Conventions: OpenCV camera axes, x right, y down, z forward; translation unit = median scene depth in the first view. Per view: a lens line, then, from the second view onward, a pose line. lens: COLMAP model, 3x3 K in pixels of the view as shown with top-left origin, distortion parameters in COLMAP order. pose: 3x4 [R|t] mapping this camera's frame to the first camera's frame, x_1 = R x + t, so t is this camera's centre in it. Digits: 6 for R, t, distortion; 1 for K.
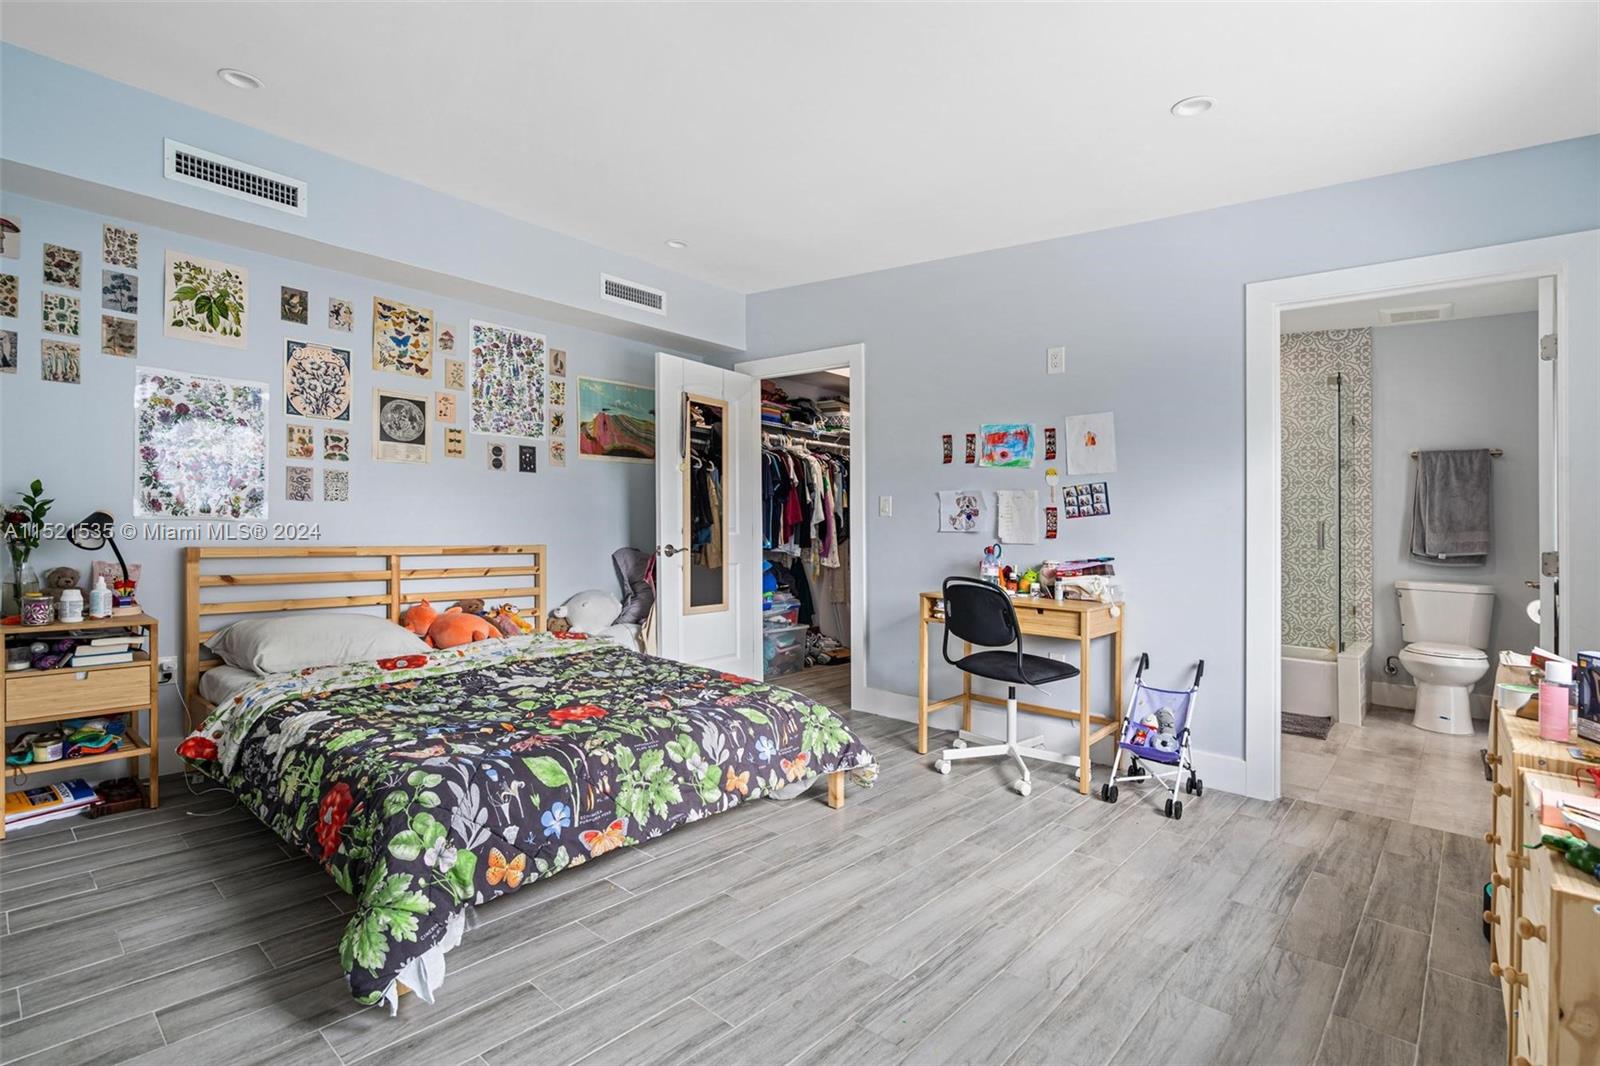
lens RADIAL K [[730.0, 0, 786.1], [0, 730.0, 521.8], [0, 0, 1]] dist [0.001174, 0.000093]
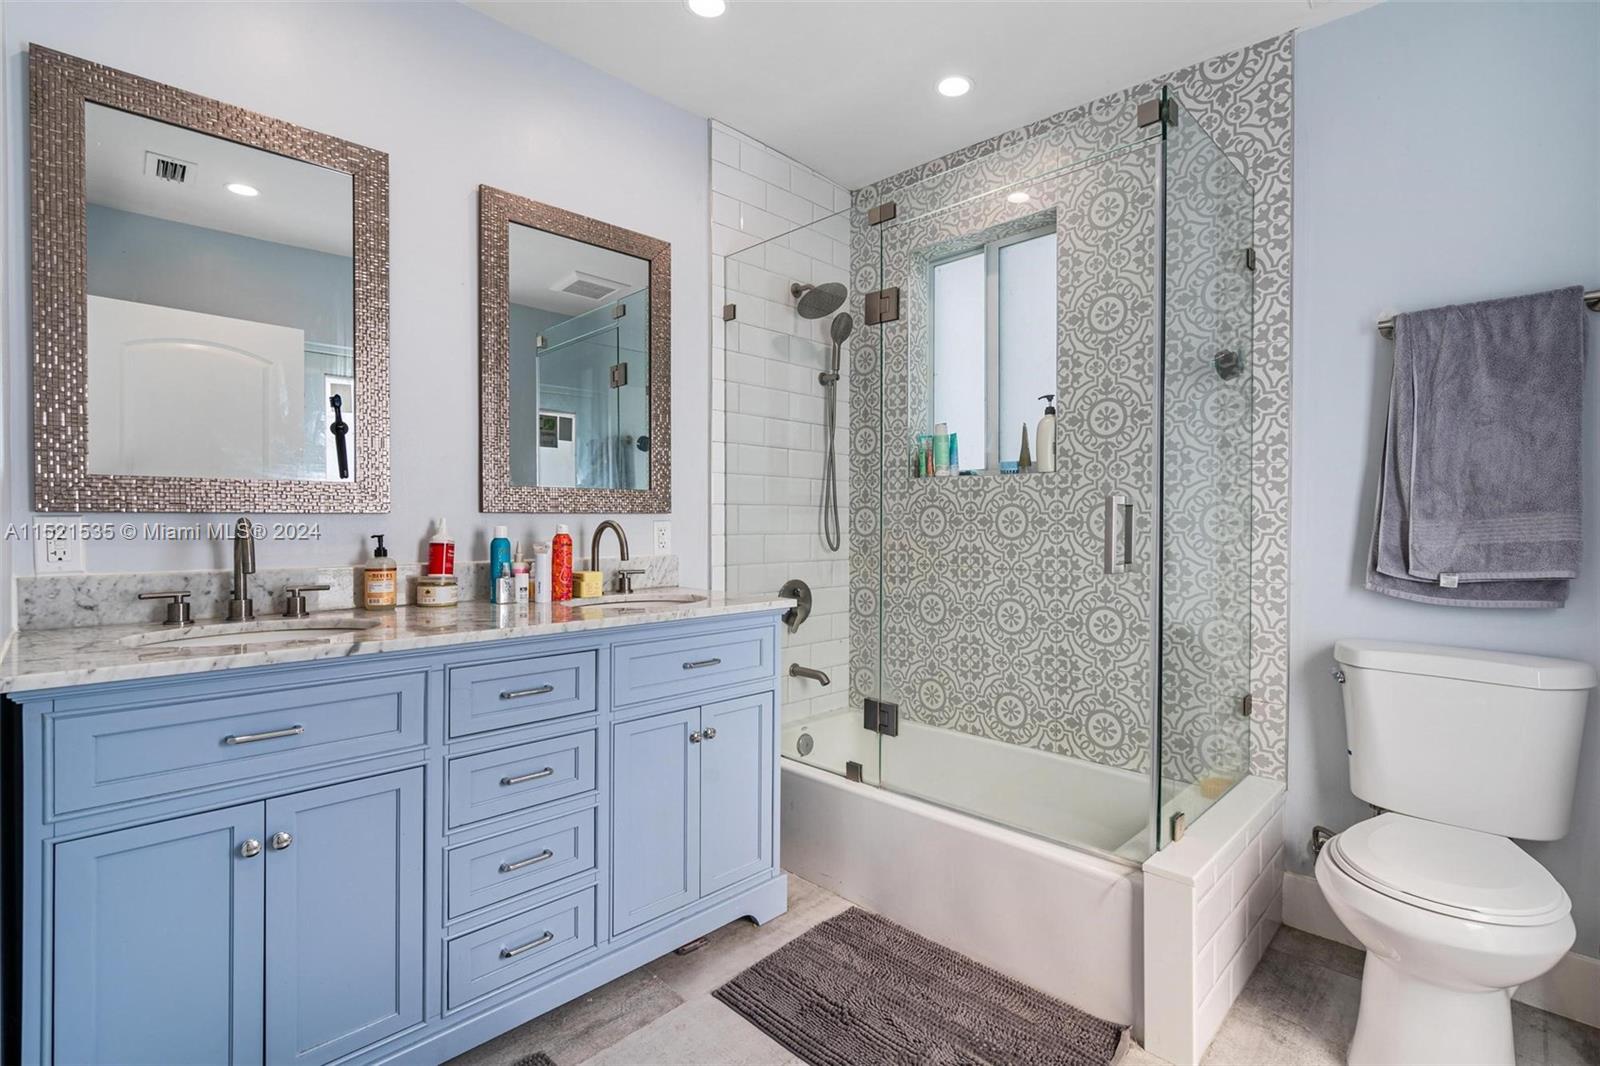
lens RADIAL K [[730.0, 0, 813.5], [0, 730.0, 544.5], [0, 0, 1]] dist [0.001174, 0.000093]
pose [[0.999835, -0.000574, -0.018163, 0.571145], [0.000907, 0.999831, 0.018341, 0.021075], [0.018150, -0.018355, 0.999667, 0.611269]]
